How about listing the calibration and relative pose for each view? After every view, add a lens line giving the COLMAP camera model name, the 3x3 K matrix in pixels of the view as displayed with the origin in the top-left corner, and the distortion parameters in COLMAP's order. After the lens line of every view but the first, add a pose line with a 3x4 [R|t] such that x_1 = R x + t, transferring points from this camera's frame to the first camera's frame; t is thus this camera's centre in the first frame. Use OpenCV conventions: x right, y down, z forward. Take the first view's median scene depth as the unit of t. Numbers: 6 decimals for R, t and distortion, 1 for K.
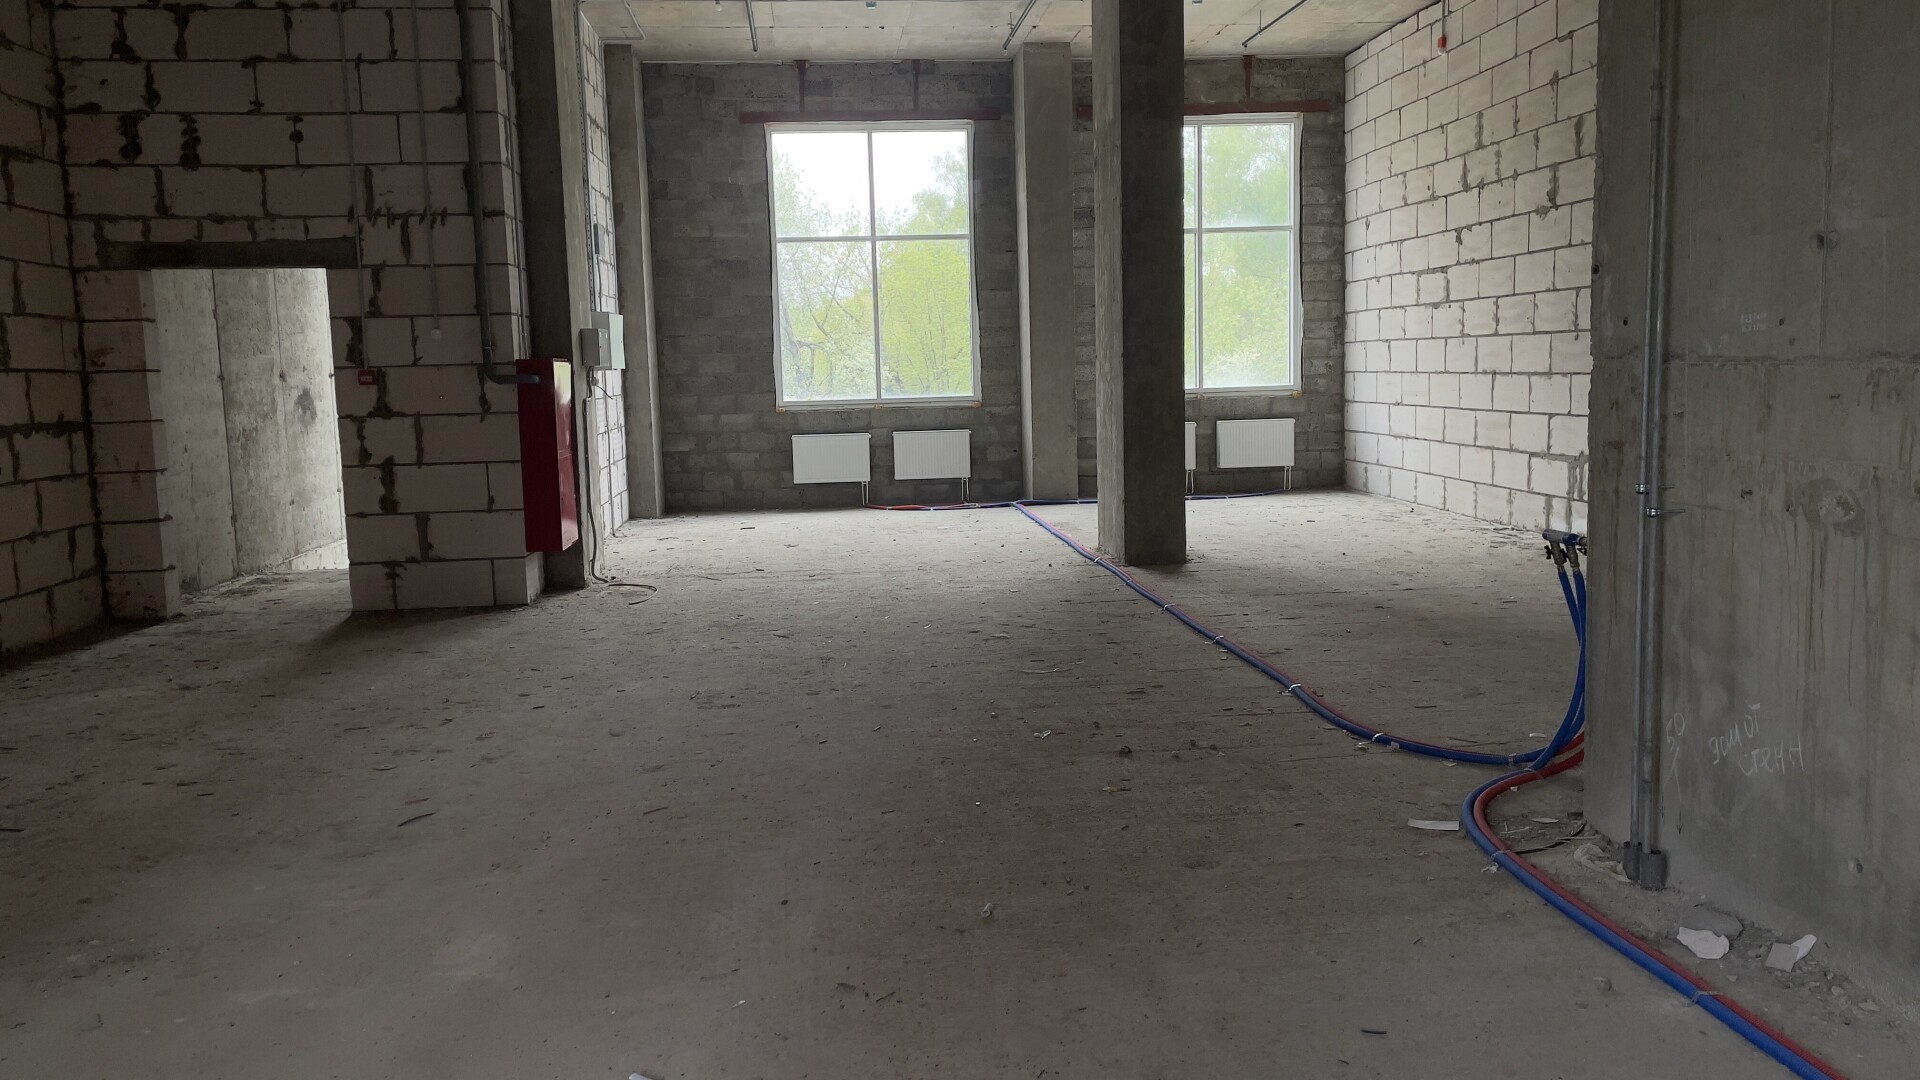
lens RADIAL K [[1427.1, 0, 963.5], [0, 1427.1, 522.3], [0, 0, 1]] dist [0.046782, -0.037106]
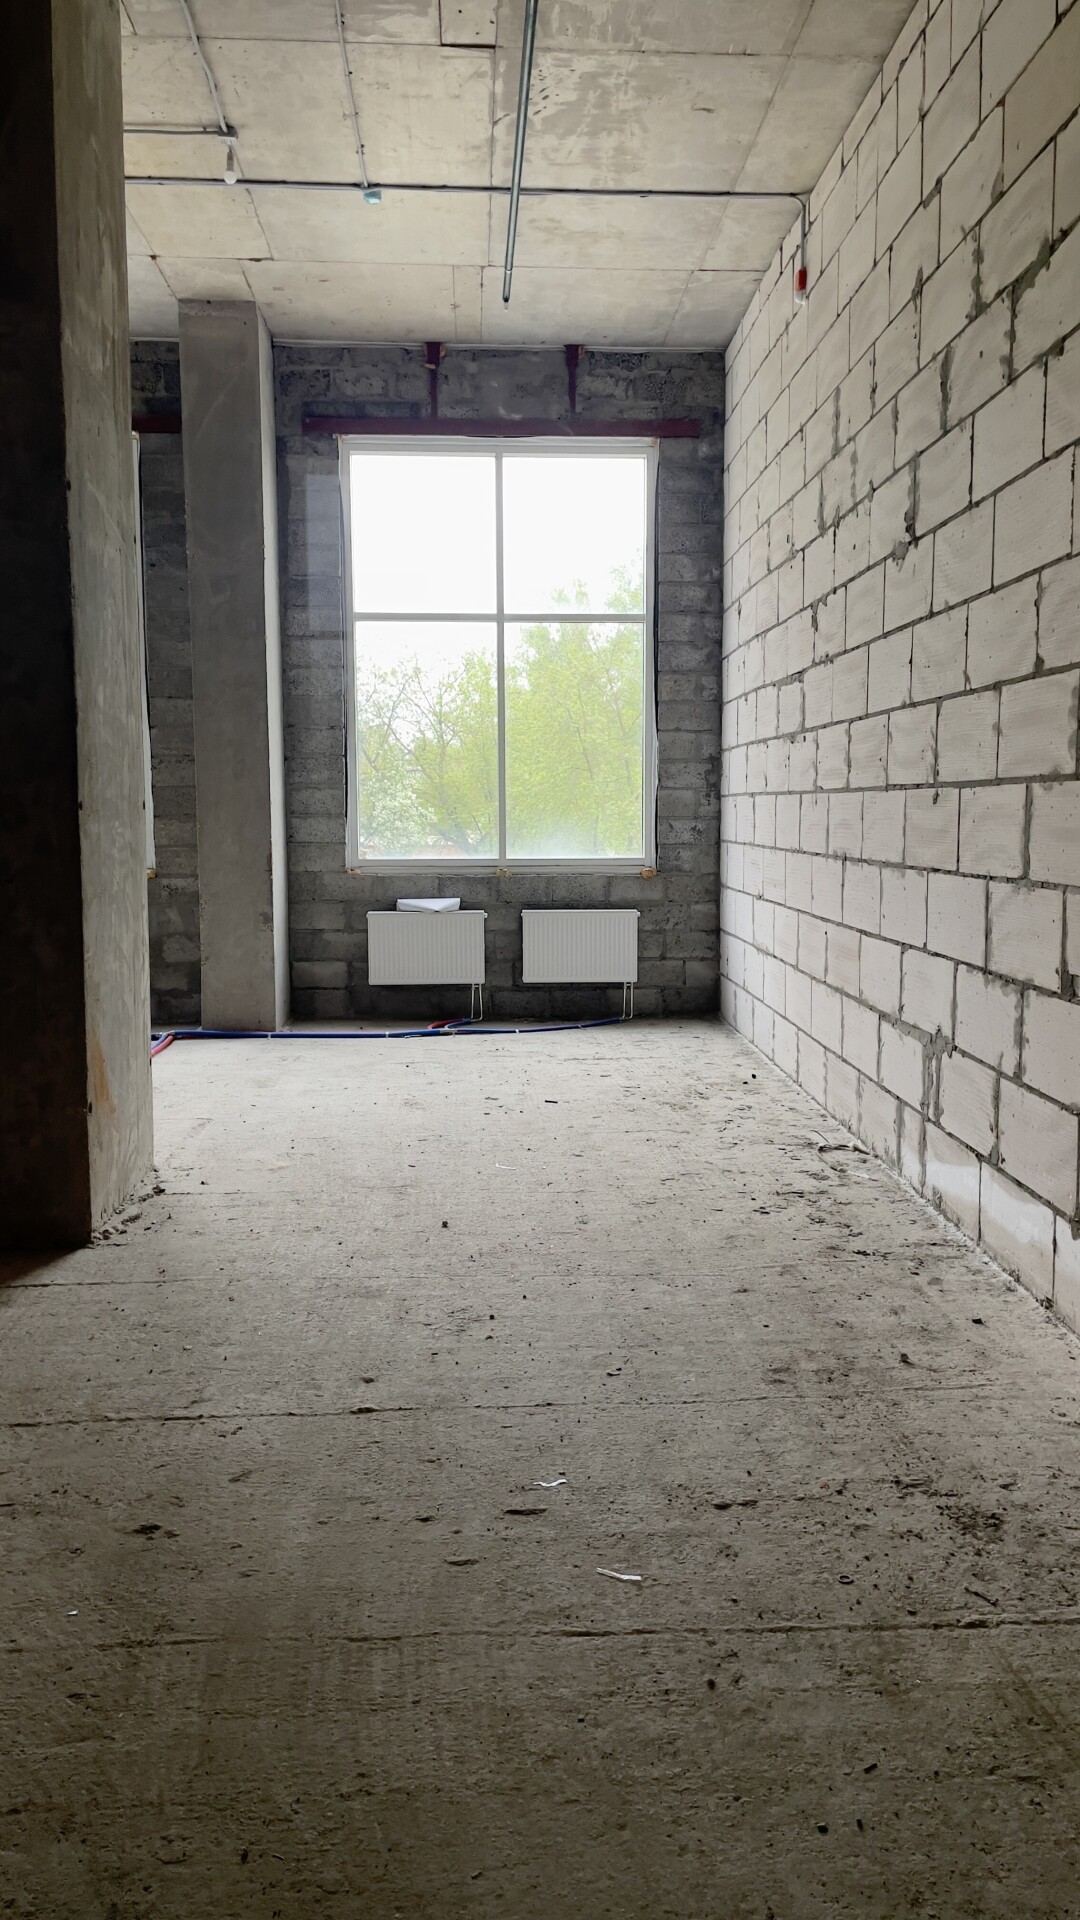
lens RADIAL K [[1427.1, 0, 580.4], [0, 1427.1, 959.9], [0, 0, 1]] dist [0.046782, -0.037106]
pose [[0.999212, 0.030573, -0.025321, 0.274013], [-0.030661, 0.999525, -0.003086, -0.058036], [0.025214, 0.003860, 0.999675, 0.431920]]
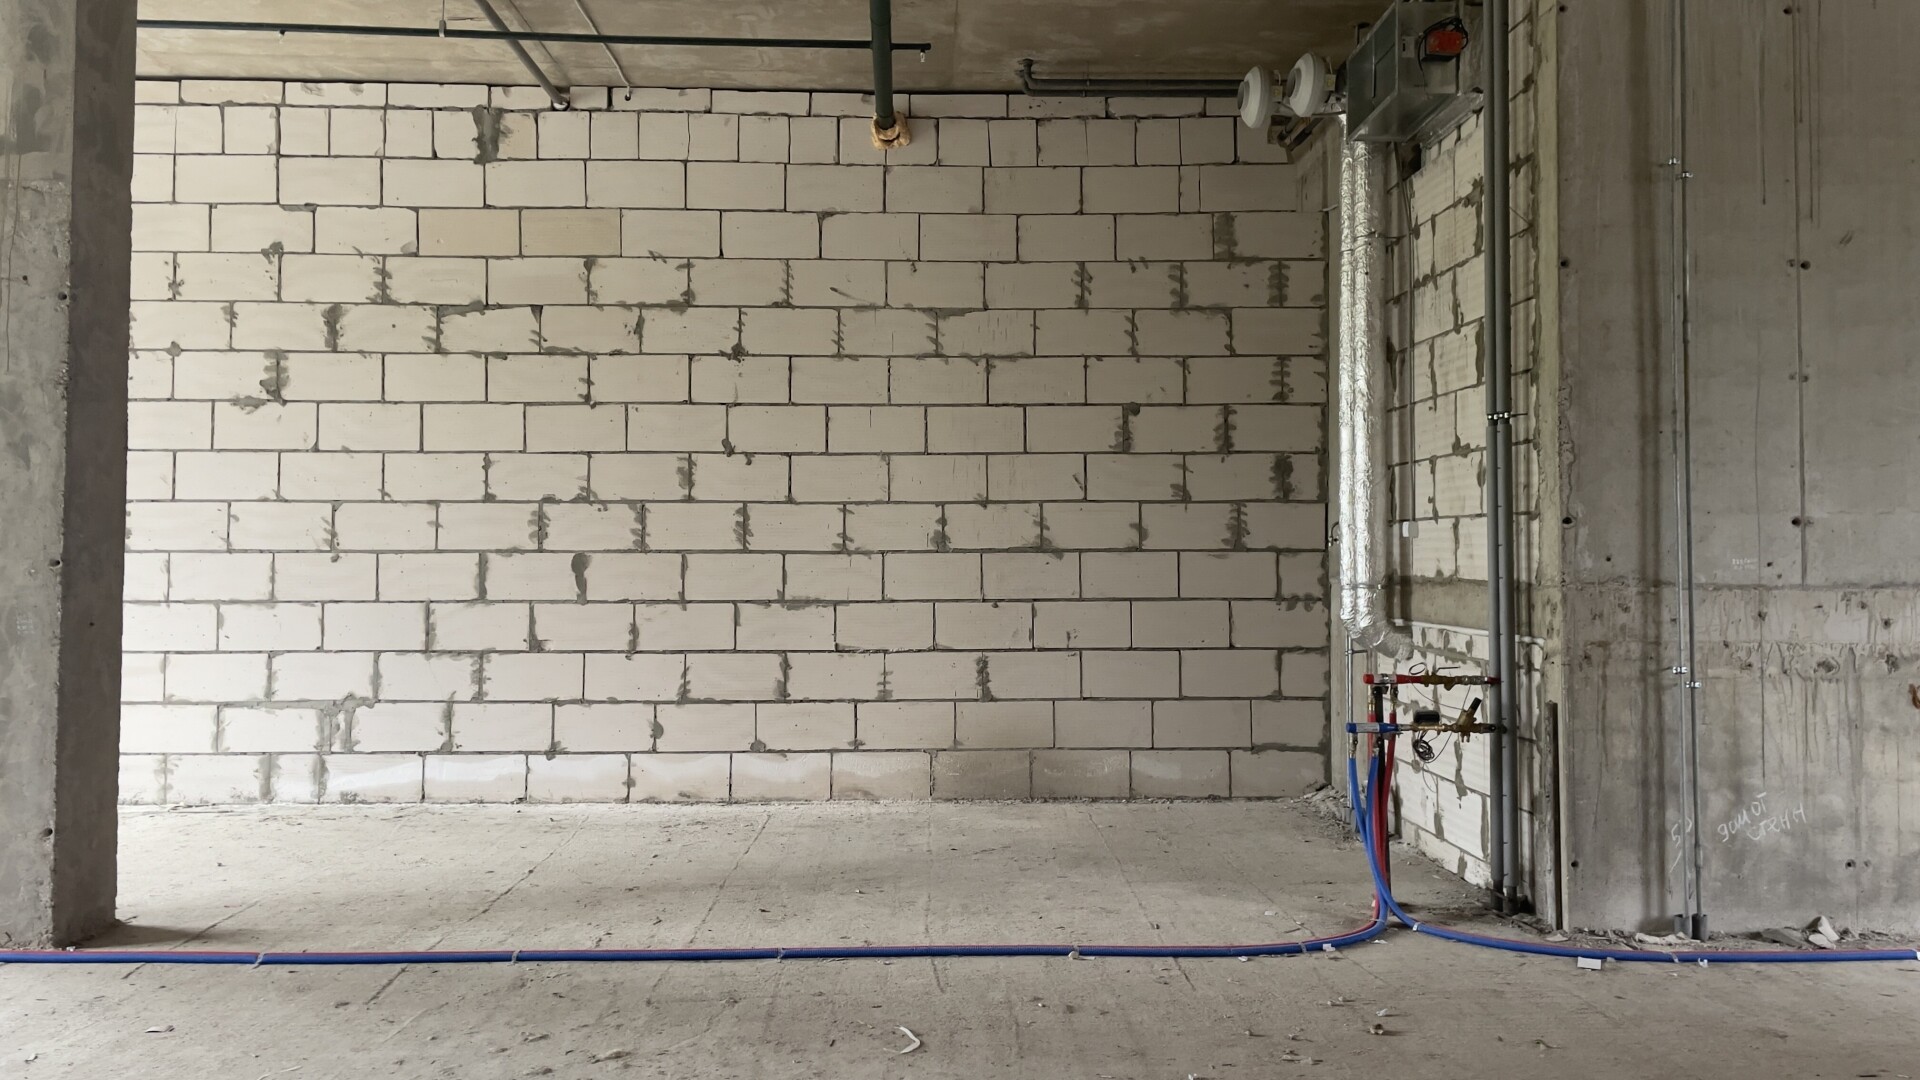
lens RADIAL K [[1427.1, 0, 964.6], [0, 1427.1, 537.8], [0, 0, 1]] dist [0.046782, -0.037106]
pose [[0.076656, 0.051653, 0.995719, -0.332326], [0.103797, 0.992818, -0.059494, -0.045312], [-0.991640, 0.107913, 0.070744, 0.493520]]
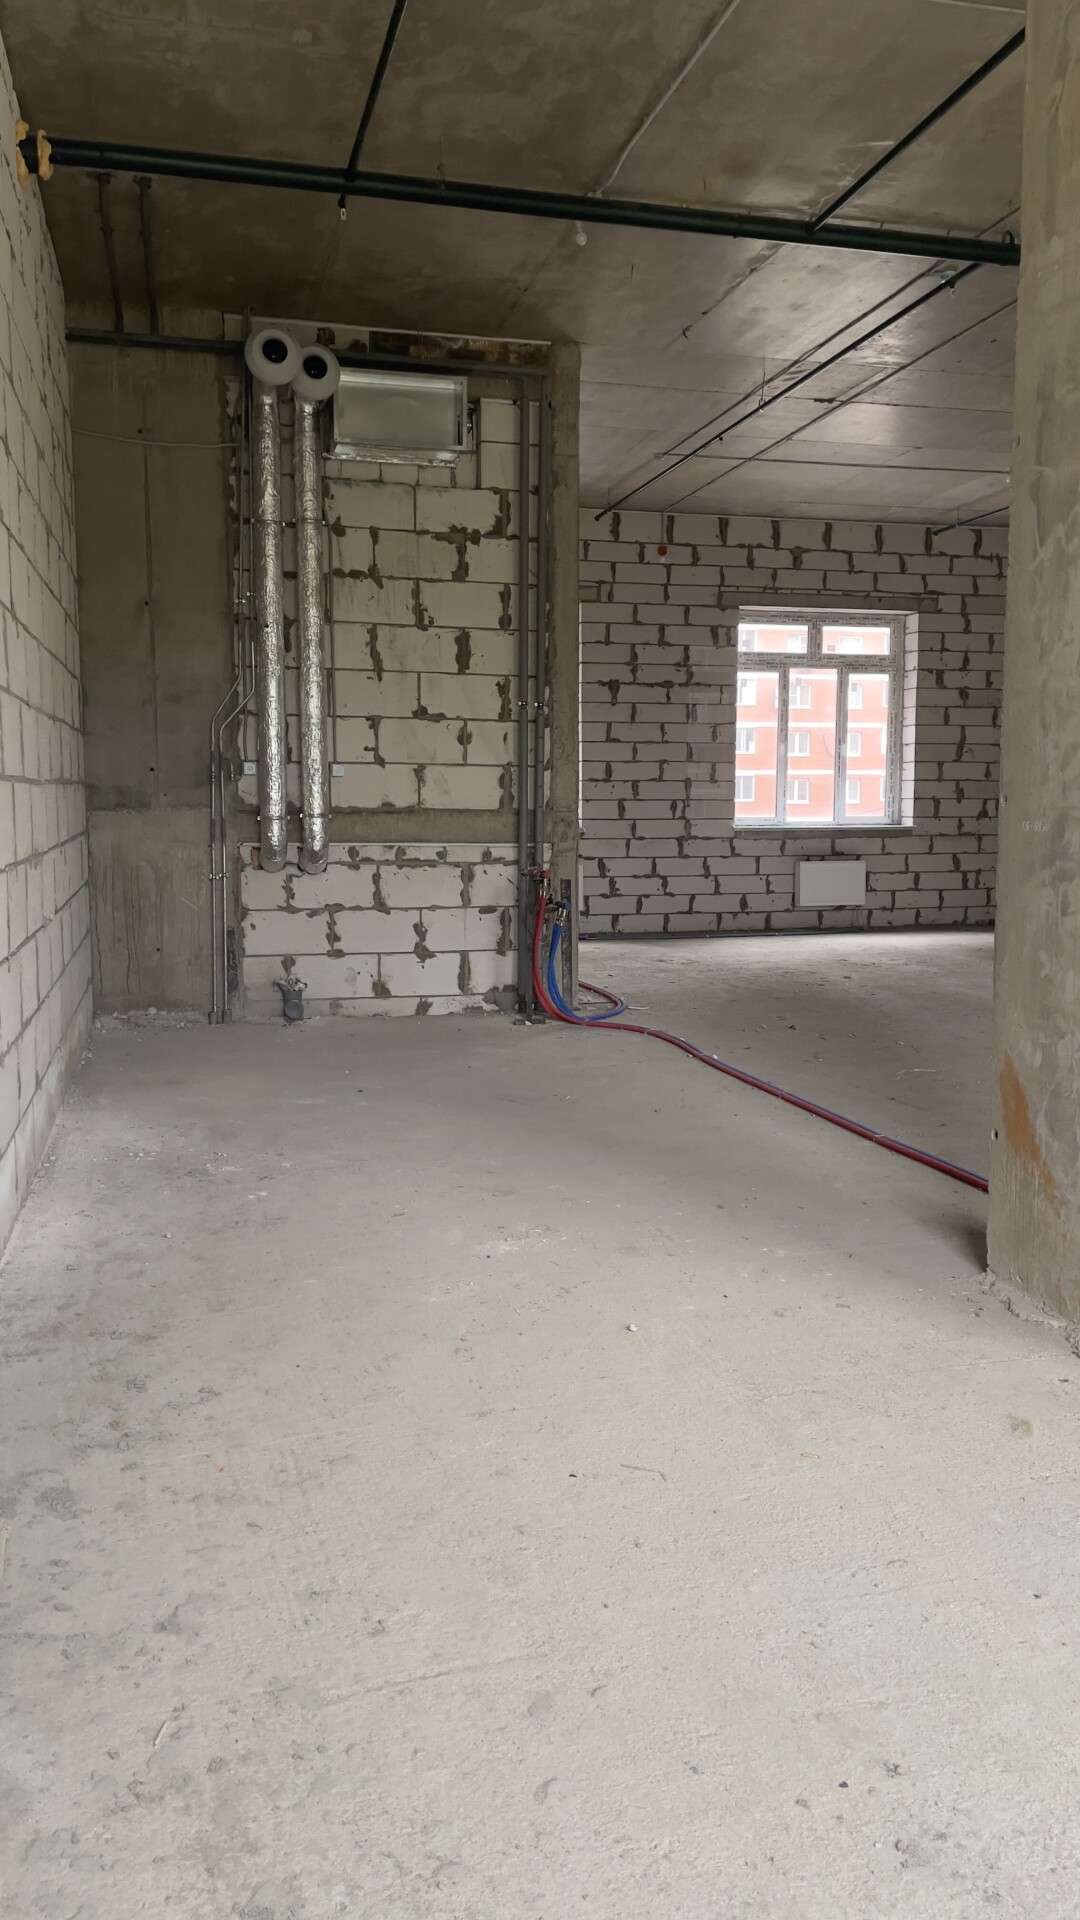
lens RADIAL K [[1427.1, 0, 526.7], [0, 1427.1, 966.7], [0, 0, 1]] dist [0.046782, -0.037106]
pose [[-0.990518, 0.049198, -0.128273, 0.288595], [0.018914, 0.973624, 0.227372, -0.135507], [0.136076, 0.222790, -0.965323, 1.130290]]
